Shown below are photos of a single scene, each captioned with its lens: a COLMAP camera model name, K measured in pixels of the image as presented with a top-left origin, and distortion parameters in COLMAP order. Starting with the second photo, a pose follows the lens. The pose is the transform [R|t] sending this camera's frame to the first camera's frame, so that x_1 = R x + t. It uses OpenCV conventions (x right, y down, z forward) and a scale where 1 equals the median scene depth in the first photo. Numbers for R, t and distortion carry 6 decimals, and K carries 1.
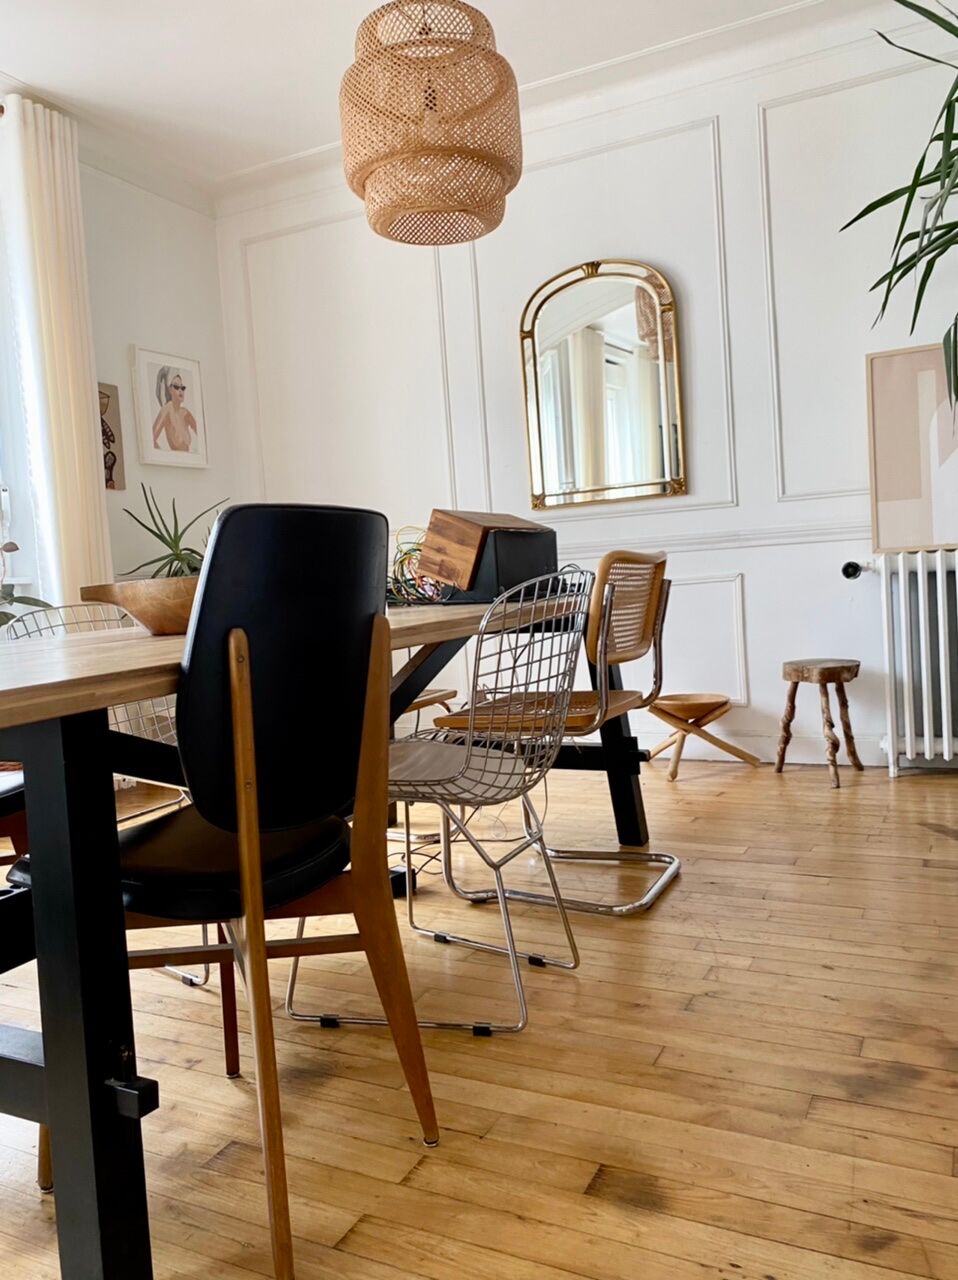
lens RADIAL K [[980.6, 0, 480.0], [0, 980.6, 622.0], [0, 0, 1]] dist [0.018150, -0.020979]
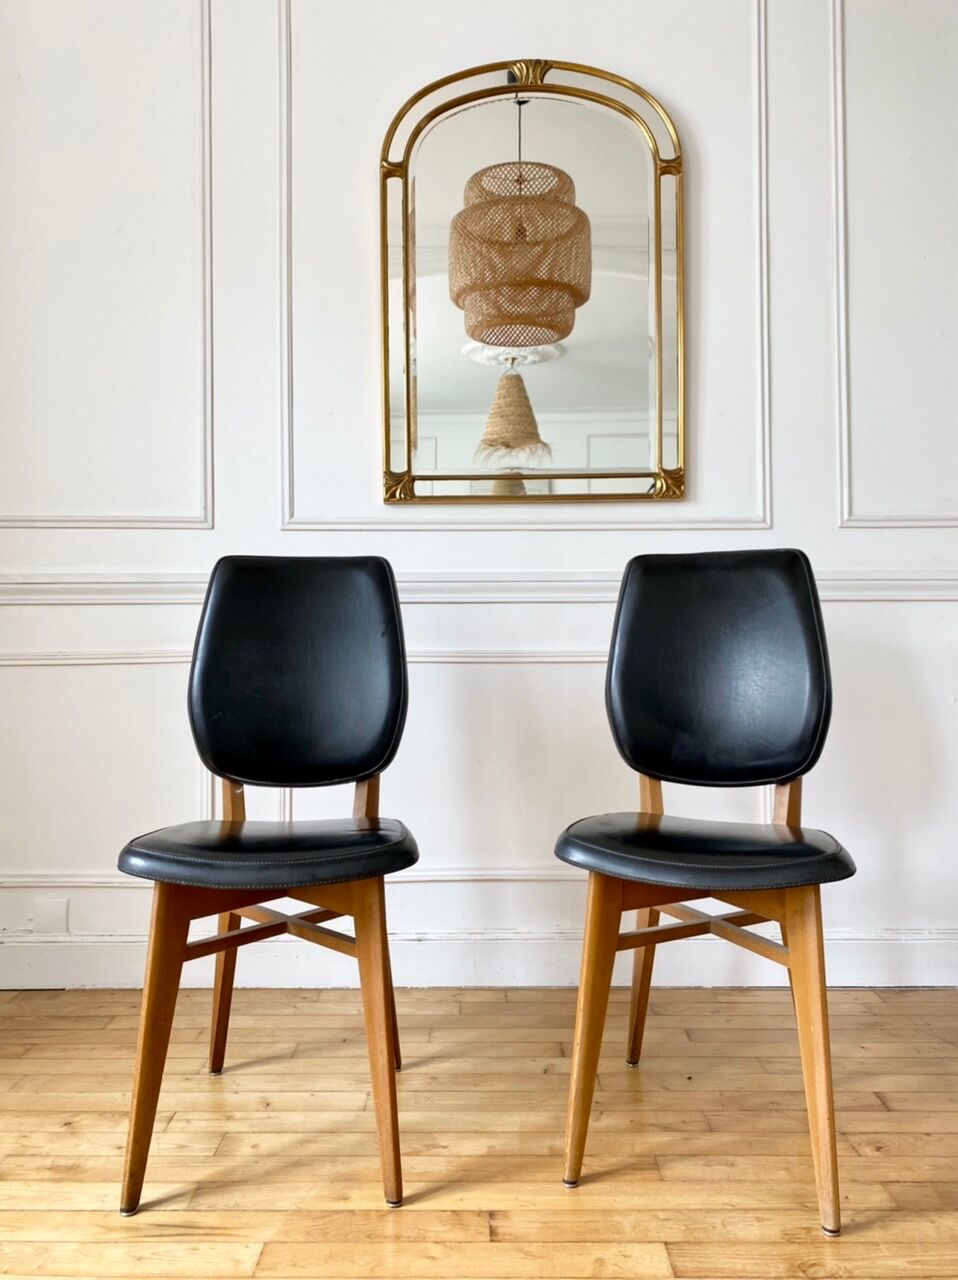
lens RADIAL K [[980.6, 0, 486.5], [0, 980.6, 630.9], [0, 0, 1]] dist [0.018150, -0.020979]
pose [[0.887466, 0.067291, 0.455935, -0.197596], [-0.028003, 0.995329, -0.092393, -0.001743], [-0.460022, 0.069228, 0.885205, 0.800020]]
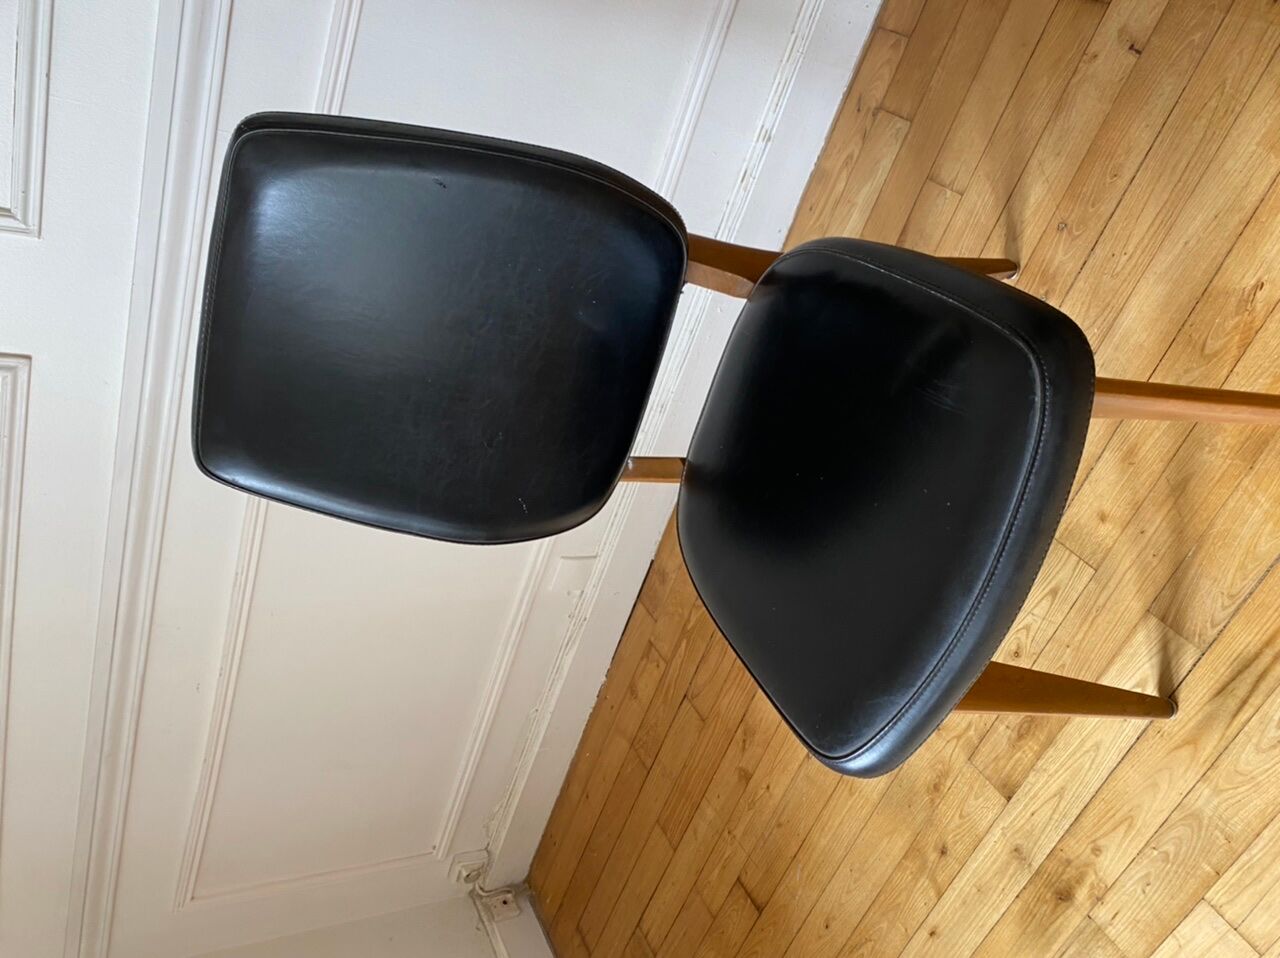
lens RADIAL K [[980.6, 0, 625.8], [0, 980.6, 477.7], [0, 0, 1]] dist [0.018150, -0.020979]
pose [[0.126985, -0.991031, -0.041612, -0.038280], [0.855306, 0.088155, 0.510569, -0.143773], [-0.502321, -0.100426, 0.858829, 1.104716]]
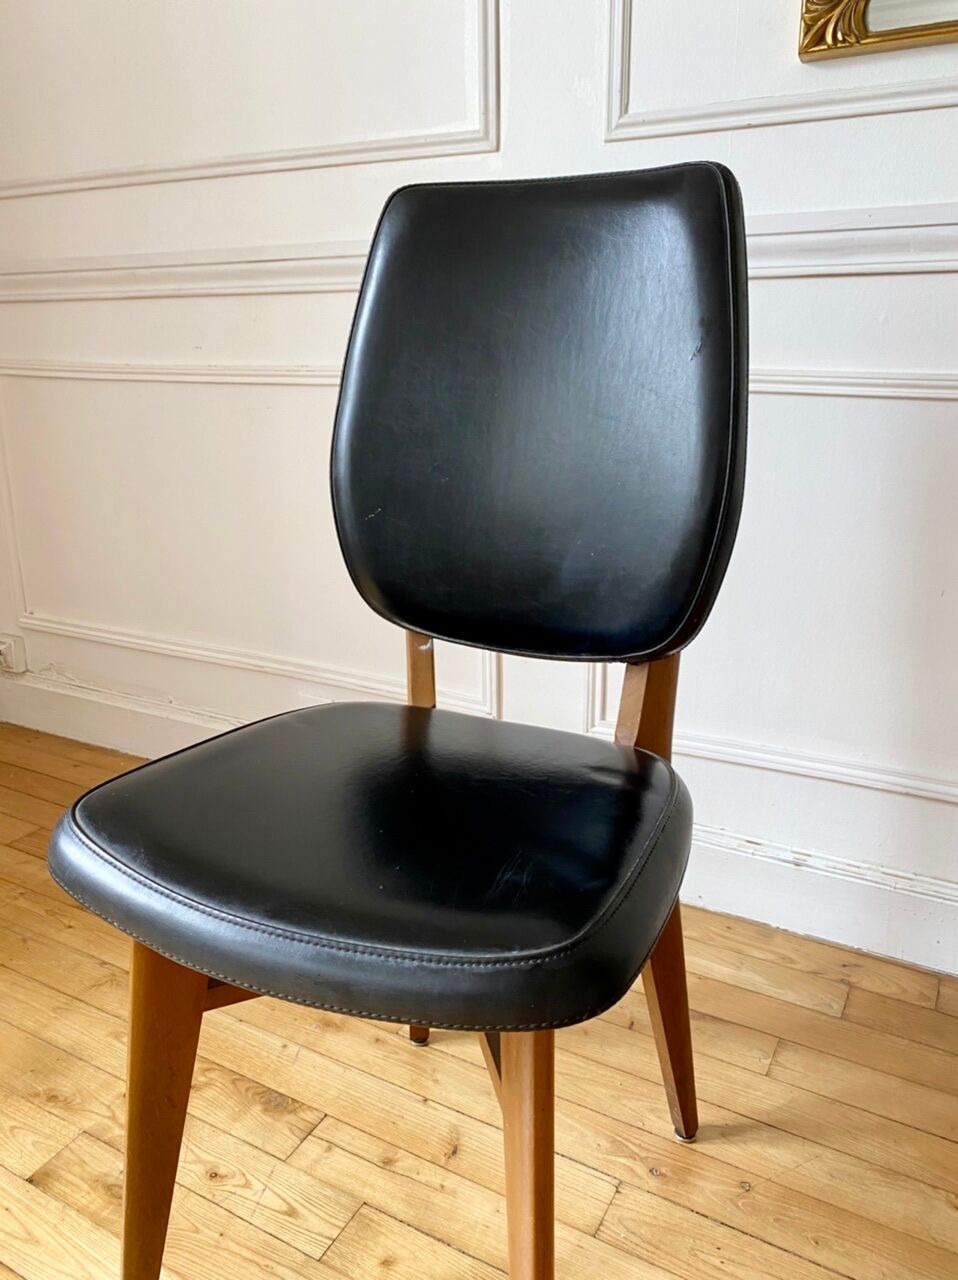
lens RADIAL K [[980.6, 0, 480.3], [0, 980.6, 630.5], [0, 0, 1]] dist [0.018150, -0.020979]
pose [[0.997977, 0.061568, -0.015850, -0.024060], [-0.055971, 0.969102, 0.240226, -0.042759], [0.030150, -0.238852, 0.970588, 1.094368]]
